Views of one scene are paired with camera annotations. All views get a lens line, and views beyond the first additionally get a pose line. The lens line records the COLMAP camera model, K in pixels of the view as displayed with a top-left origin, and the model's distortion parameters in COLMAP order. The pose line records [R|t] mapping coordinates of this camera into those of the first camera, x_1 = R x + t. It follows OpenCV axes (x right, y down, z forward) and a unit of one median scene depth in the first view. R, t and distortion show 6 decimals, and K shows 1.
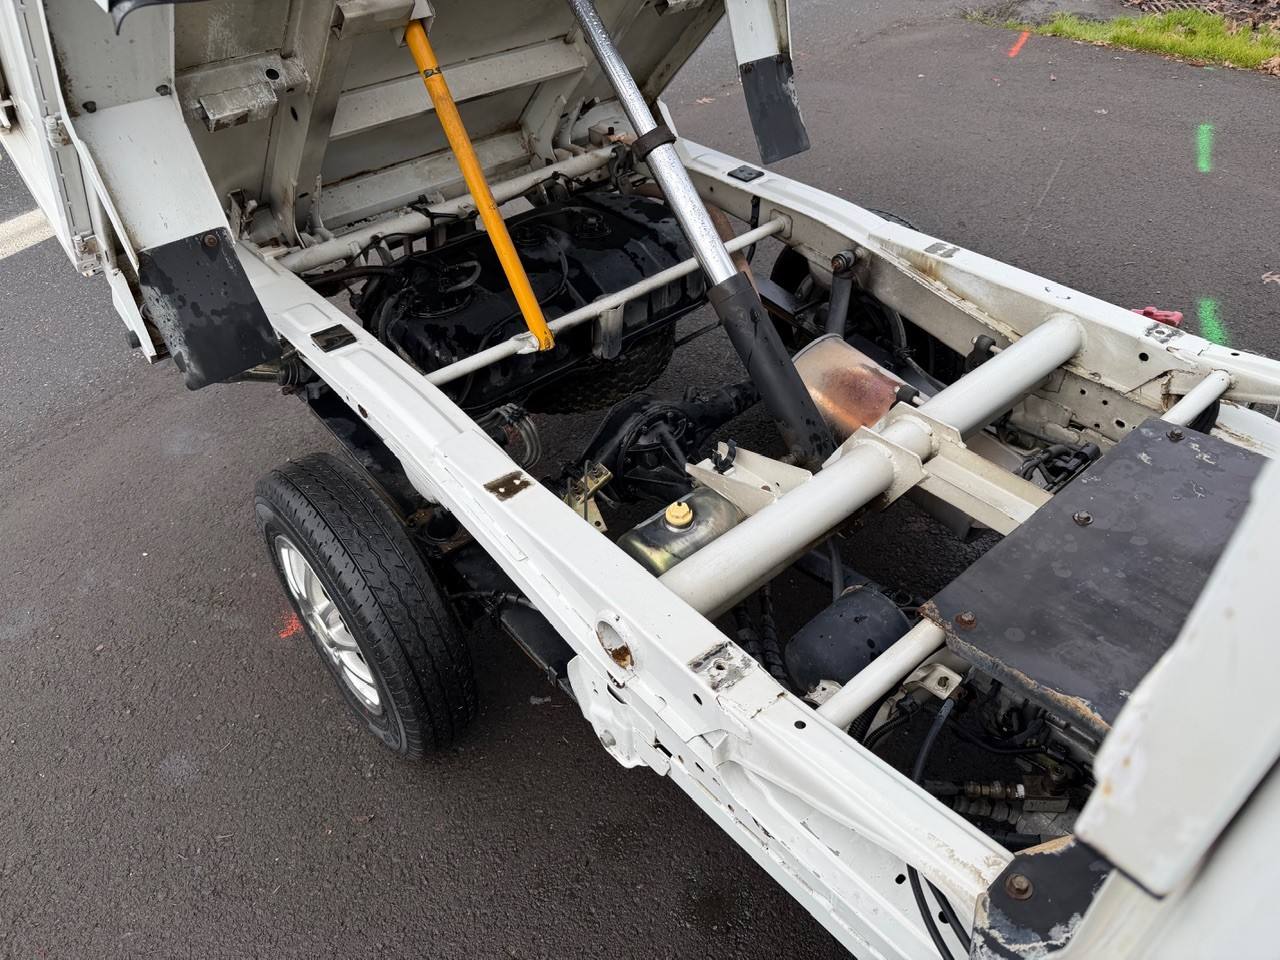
lens RADIAL K [[900.3, 0, 640.0], [0, 900.3, 480.0], [0, 0, 1]] dist [-0.003438, -0.002944]
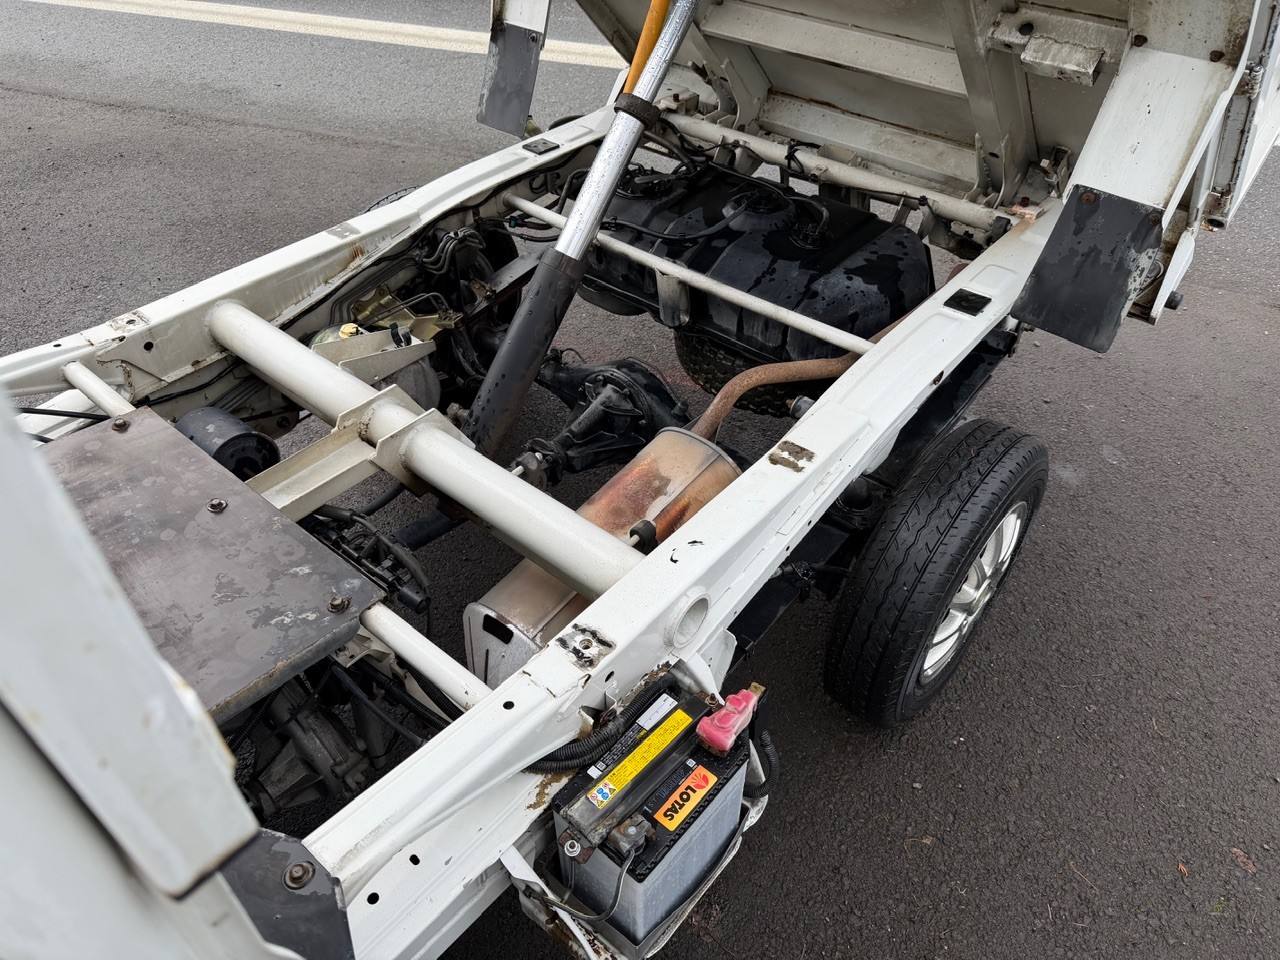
lens RADIAL K [[897.7, 0, 640.0], [0, 897.7, 480.0], [0, 0, 1]] dist [-0.000875, -0.006102]
pose [[0.122221, 0.684621, -0.718579, 0.791667], [-0.639539, 0.607983, 0.470474, -0.474210], [0.758980, 0.402058, 0.512150, 0.529531]]
